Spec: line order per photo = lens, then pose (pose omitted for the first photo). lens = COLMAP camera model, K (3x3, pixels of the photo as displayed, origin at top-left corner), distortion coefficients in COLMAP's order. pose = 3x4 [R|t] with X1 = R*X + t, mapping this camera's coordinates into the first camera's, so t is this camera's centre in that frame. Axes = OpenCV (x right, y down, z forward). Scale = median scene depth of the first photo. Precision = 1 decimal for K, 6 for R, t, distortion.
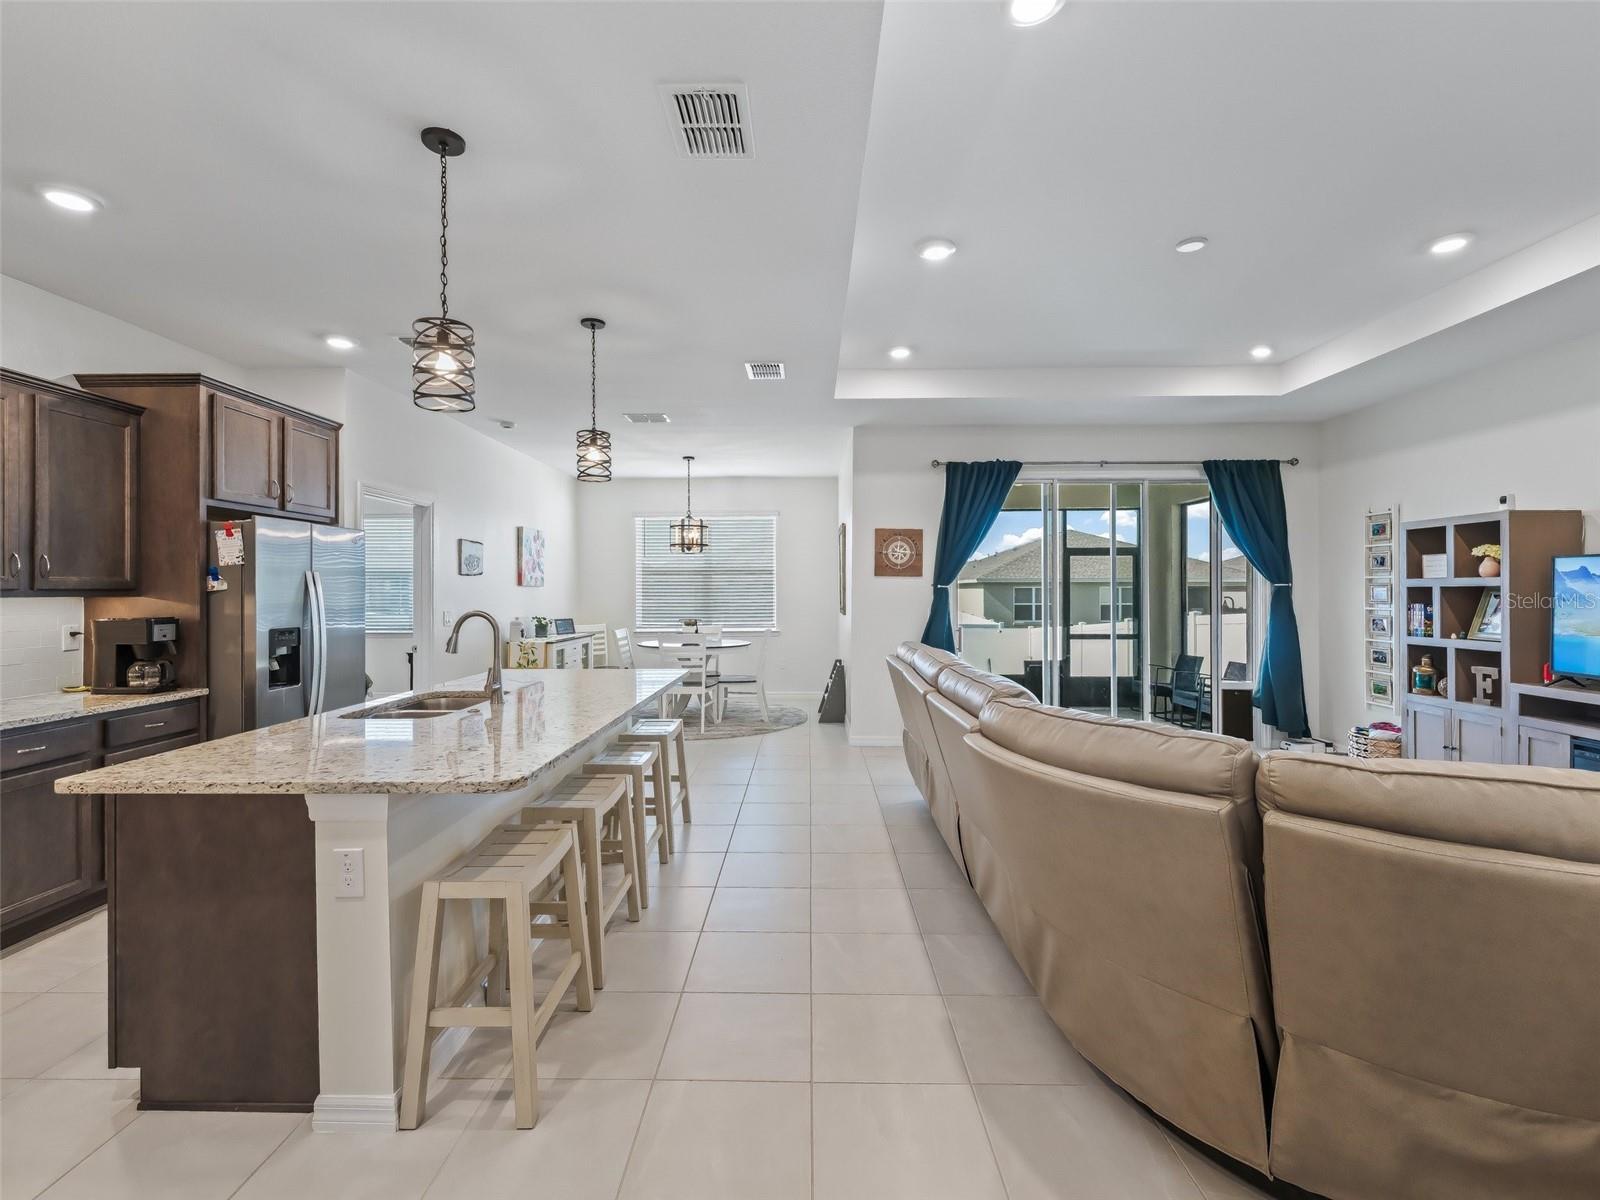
lens RADIAL K [[740.2, 0, 786.1], [0, 740.2, 590.9], [0, 0, 1]] dist [0.013472, -0.005518]
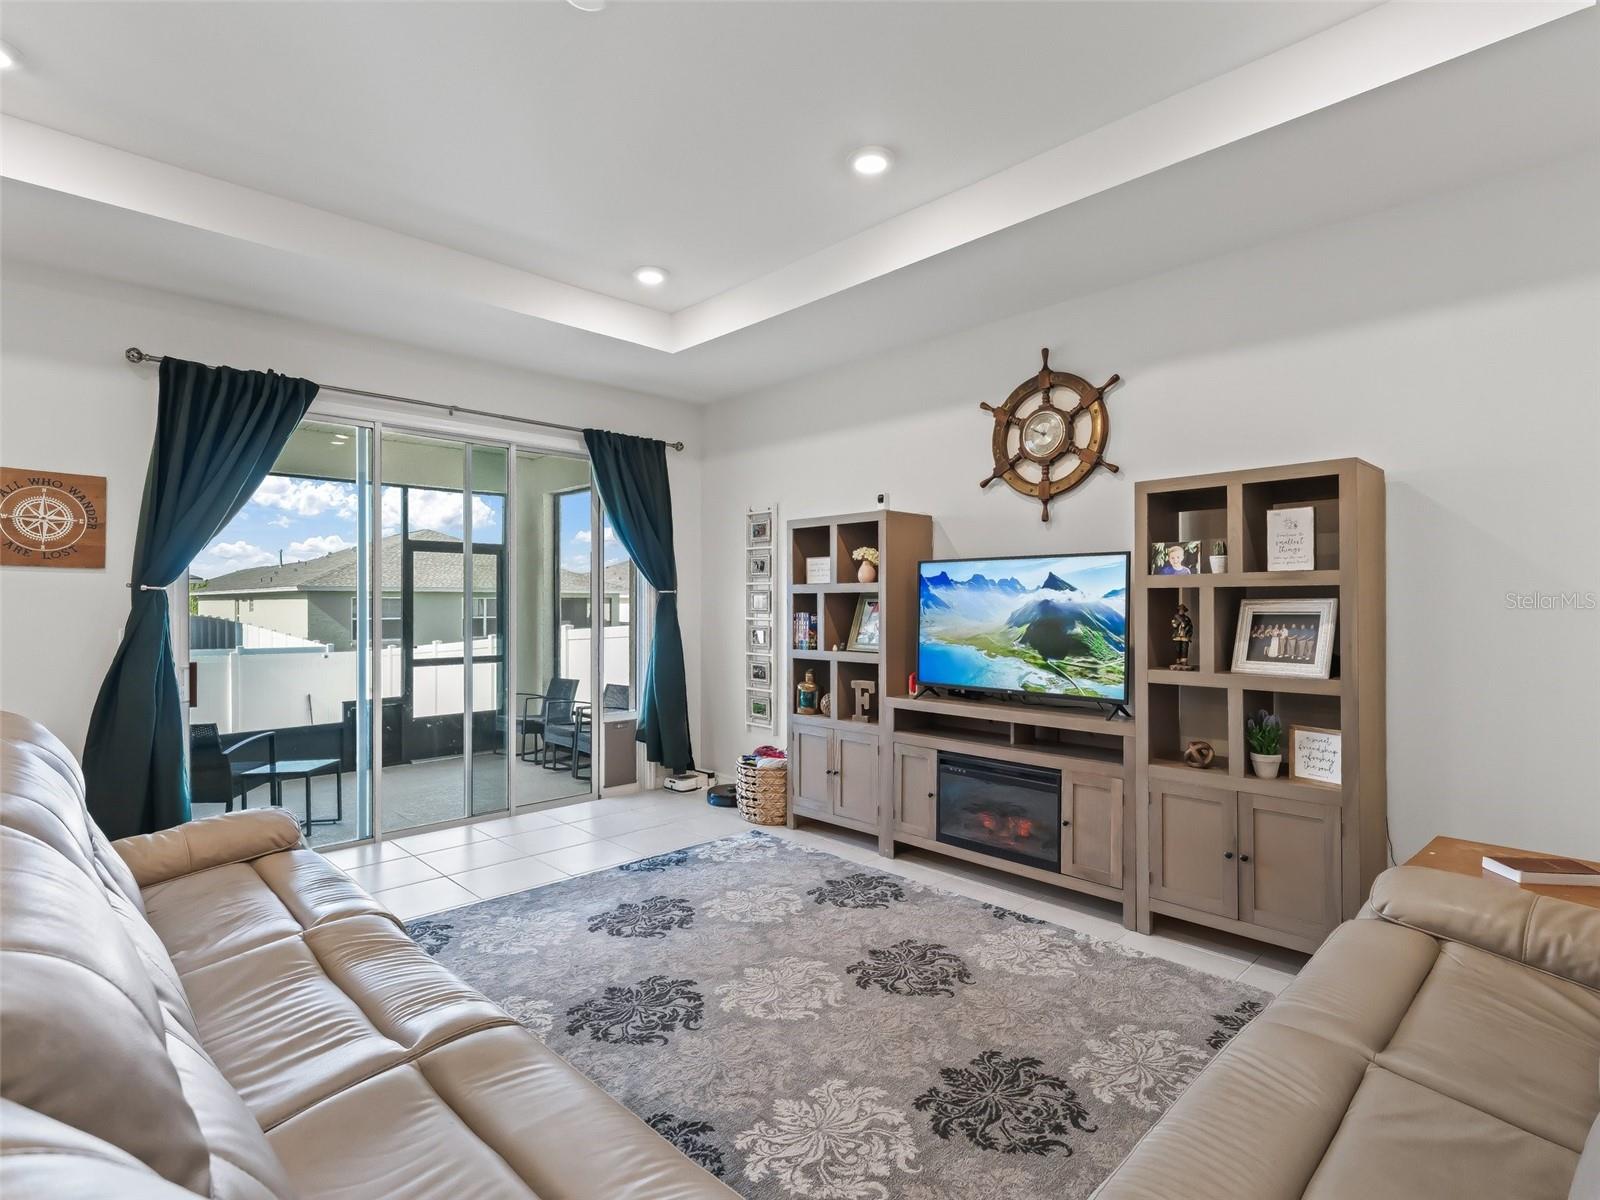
lens RADIAL K [[821.0, 0, 811.5], [0, 821.0, 598.3], [0, 0, 1]] dist [-0.000592, -0.000478]
pose [[0.696856, 0.005762, 0.717188, 0.119303], [-0.001139, 0.999975, -0.006927, 0.005572], [-0.717210, 0.004010, 0.696845, 0.243333]]
